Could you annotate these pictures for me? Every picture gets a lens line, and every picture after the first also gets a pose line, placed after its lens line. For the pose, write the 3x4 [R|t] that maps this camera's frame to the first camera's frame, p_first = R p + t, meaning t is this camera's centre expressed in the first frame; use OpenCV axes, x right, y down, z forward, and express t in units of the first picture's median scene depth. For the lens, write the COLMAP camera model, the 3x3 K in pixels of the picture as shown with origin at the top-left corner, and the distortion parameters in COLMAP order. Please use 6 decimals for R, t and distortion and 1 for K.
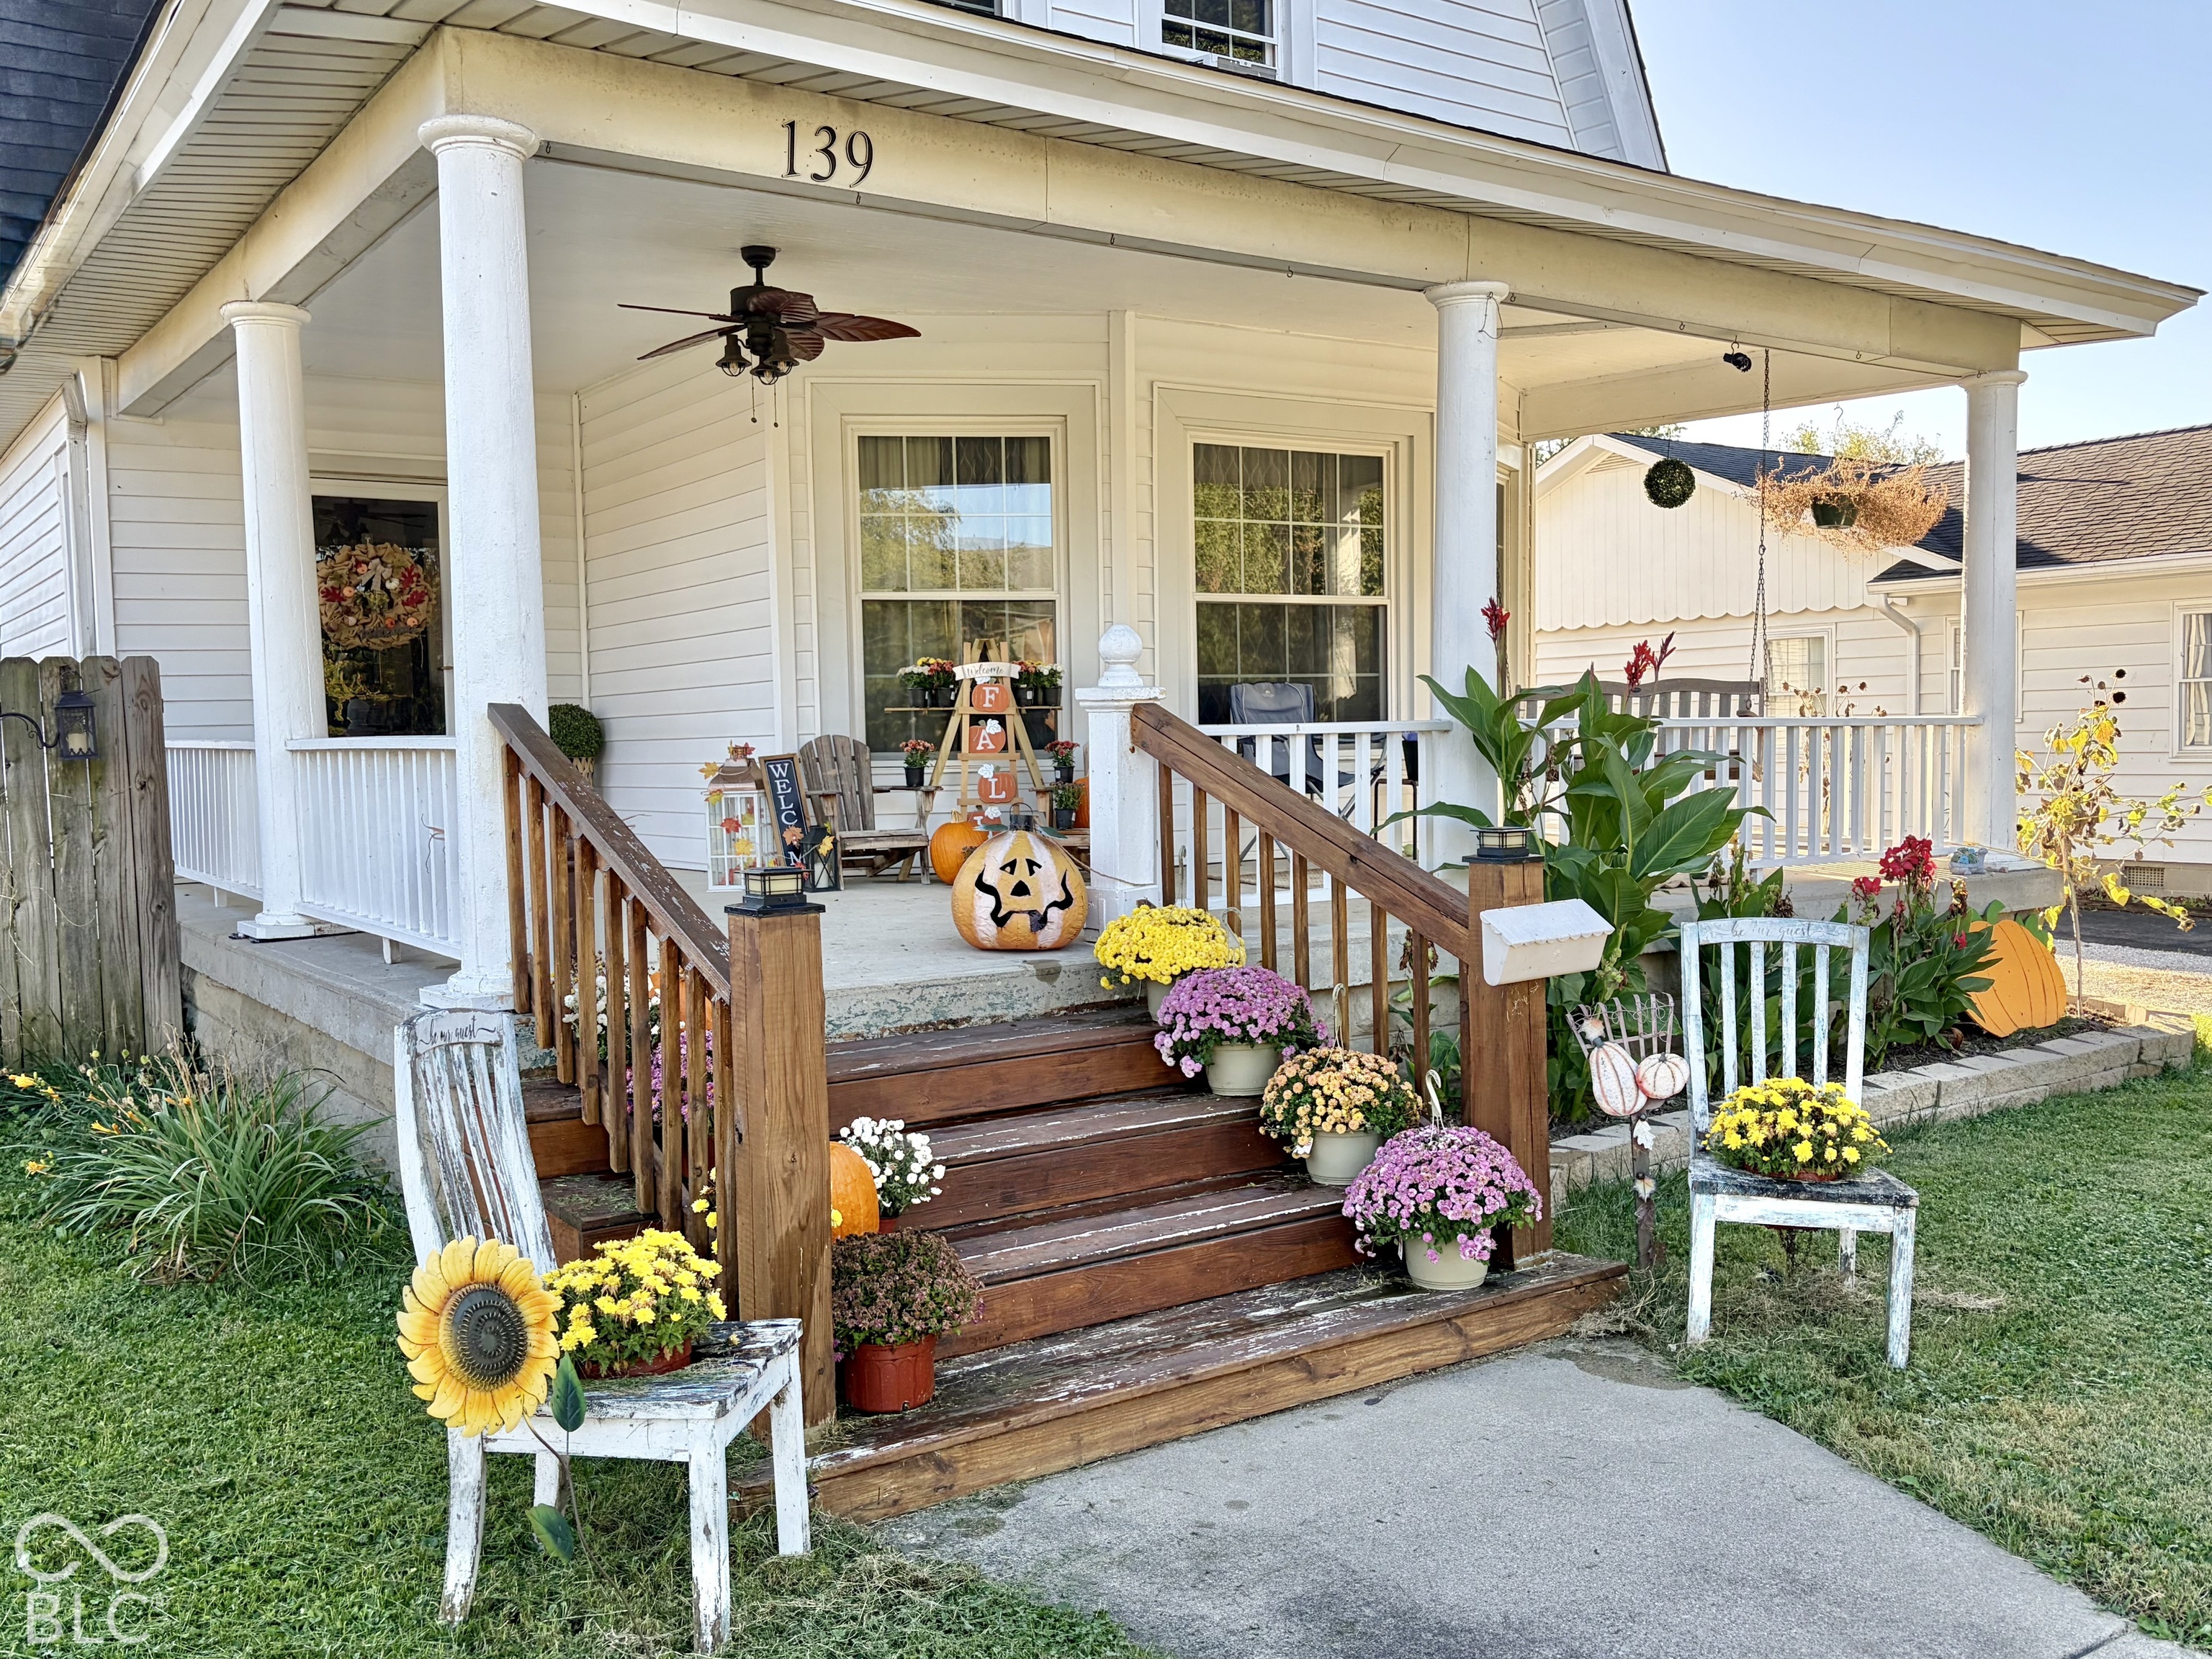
lens RADIAL K [[1934.5, 0, 1106.0], [0, 1934.5, 829.5], [0, 0, 1]] dist [0.093757, -0.202939]
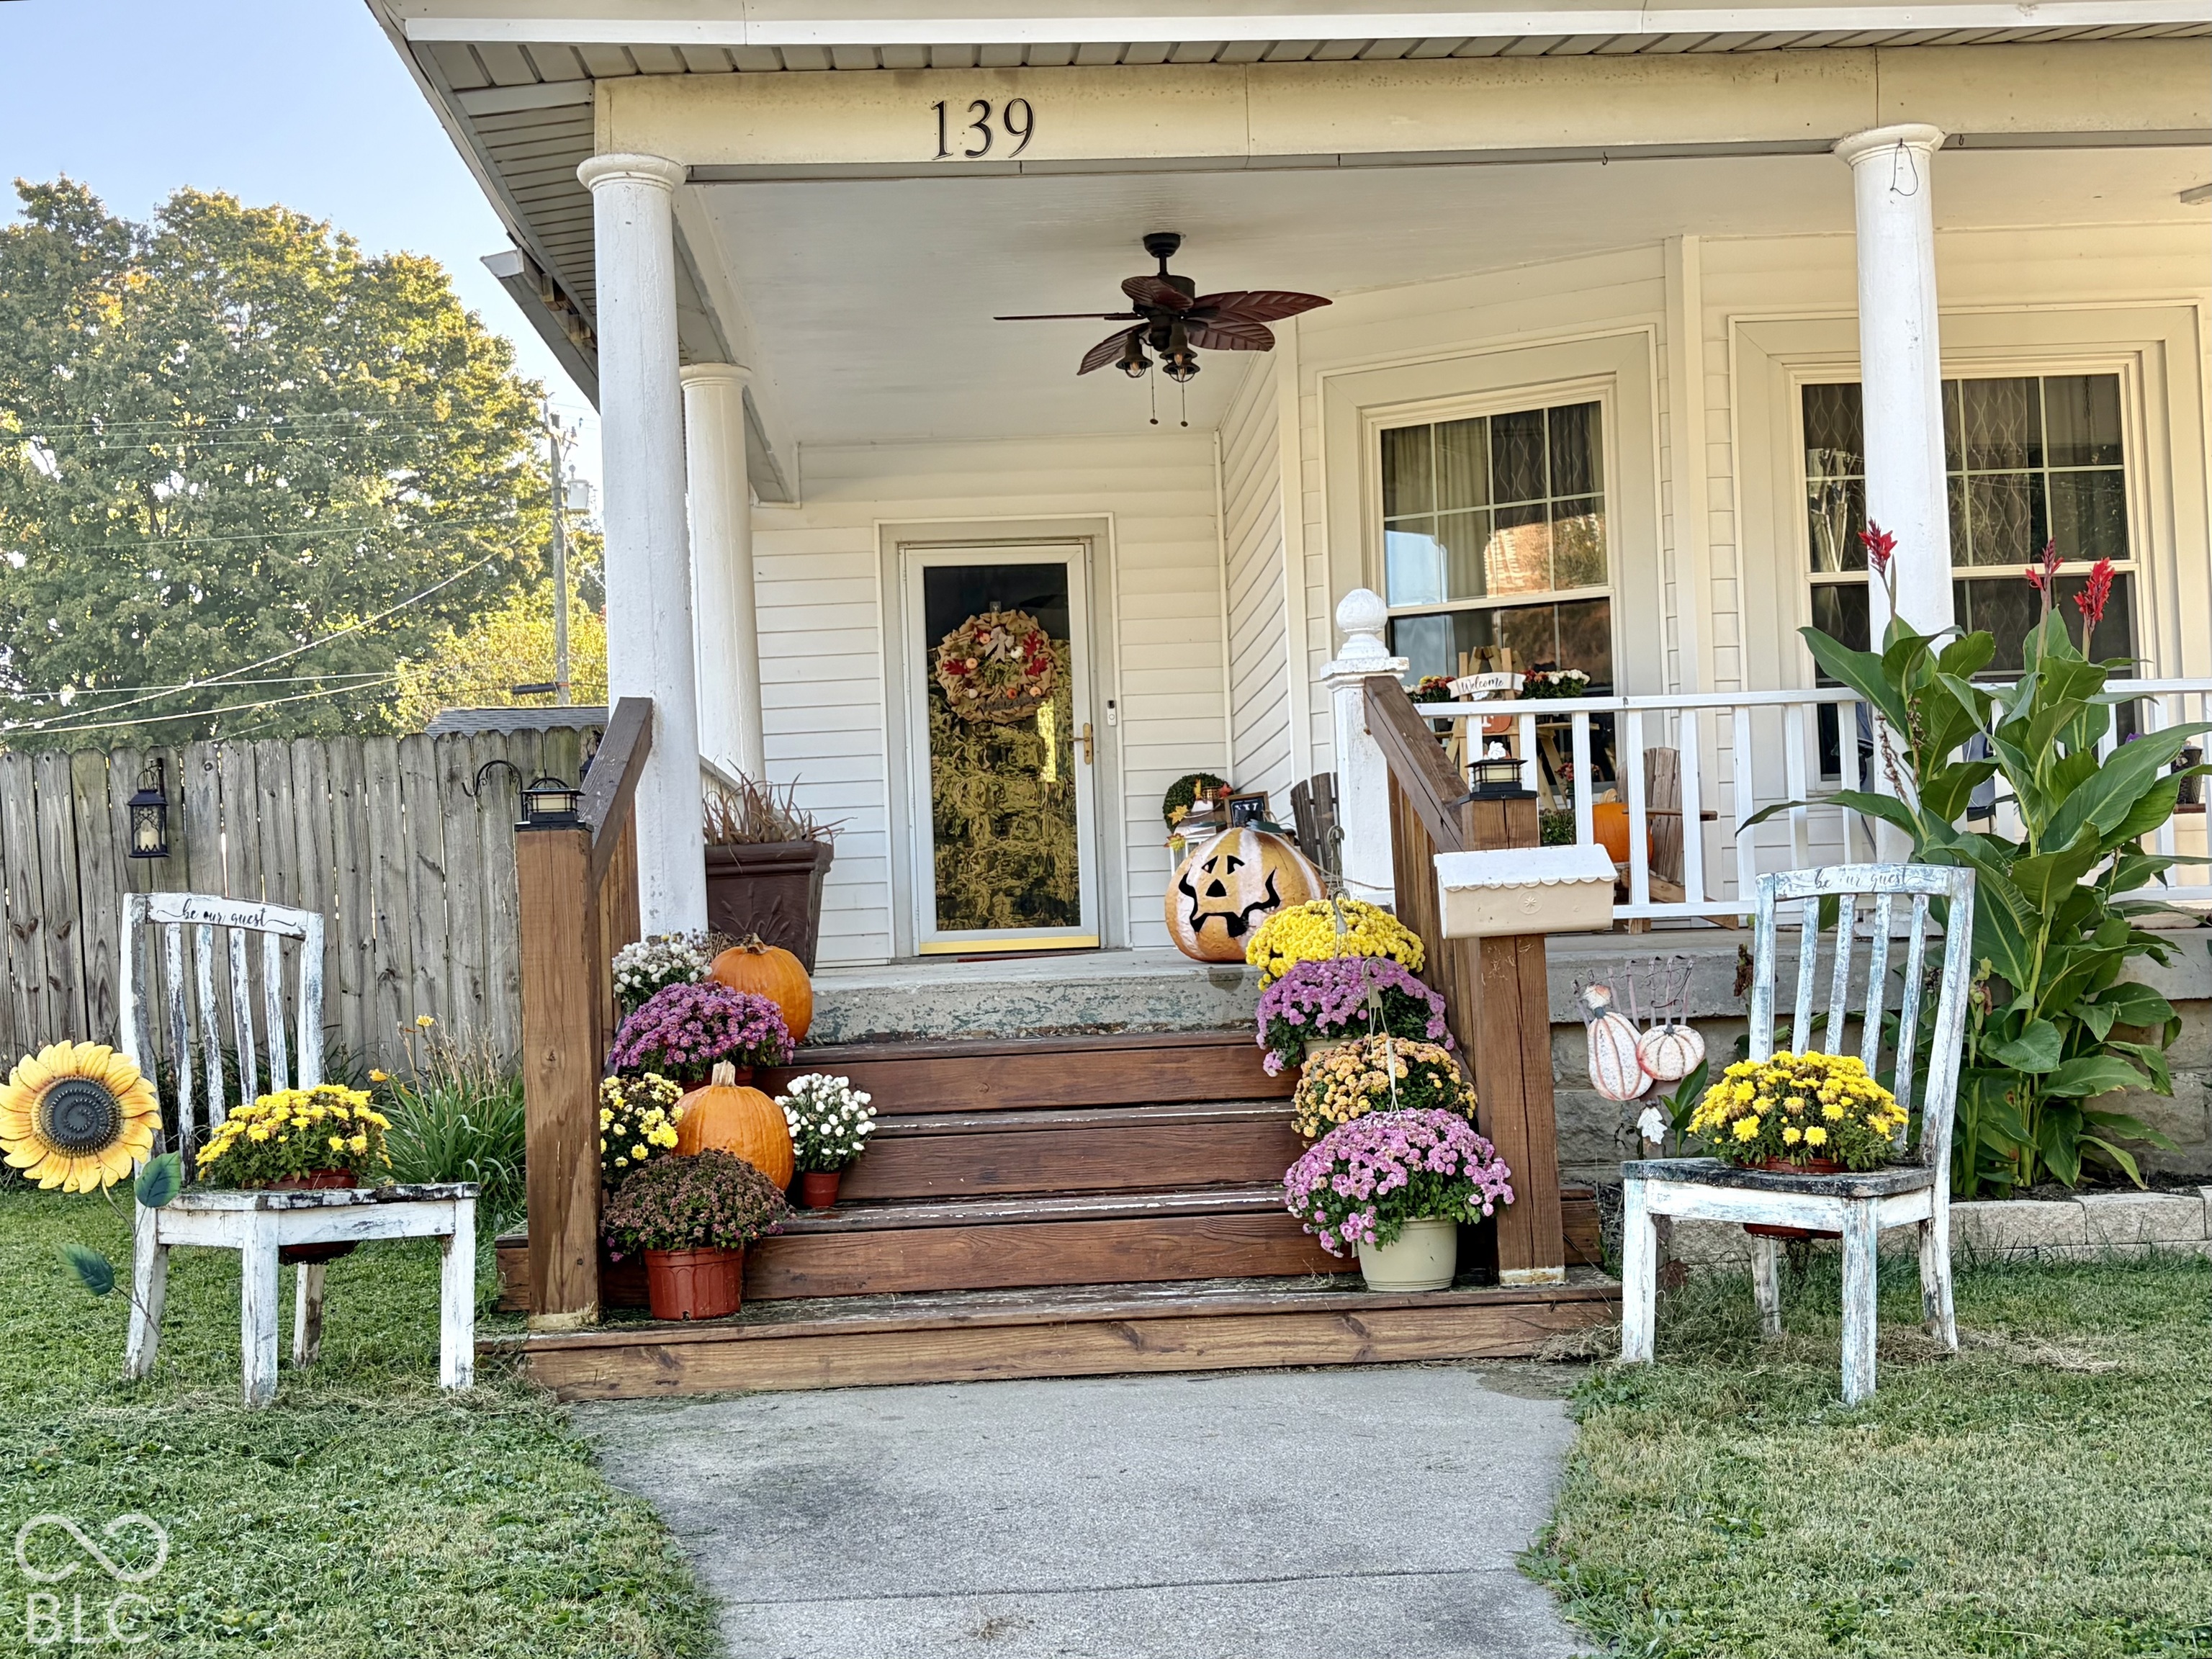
lens RADIAL K [[2573.2, 0, 1106.0], [0, 2573.2, 829.5], [0, 0, 1]] dist [0.186237, -0.574351]
pose [[0.853707, -0.038679, -0.519315, 0.562302], [-0.003397, 0.996803, -0.079826, 0.104304], [0.520743, 0.069912, 0.850846, -0.045301]]
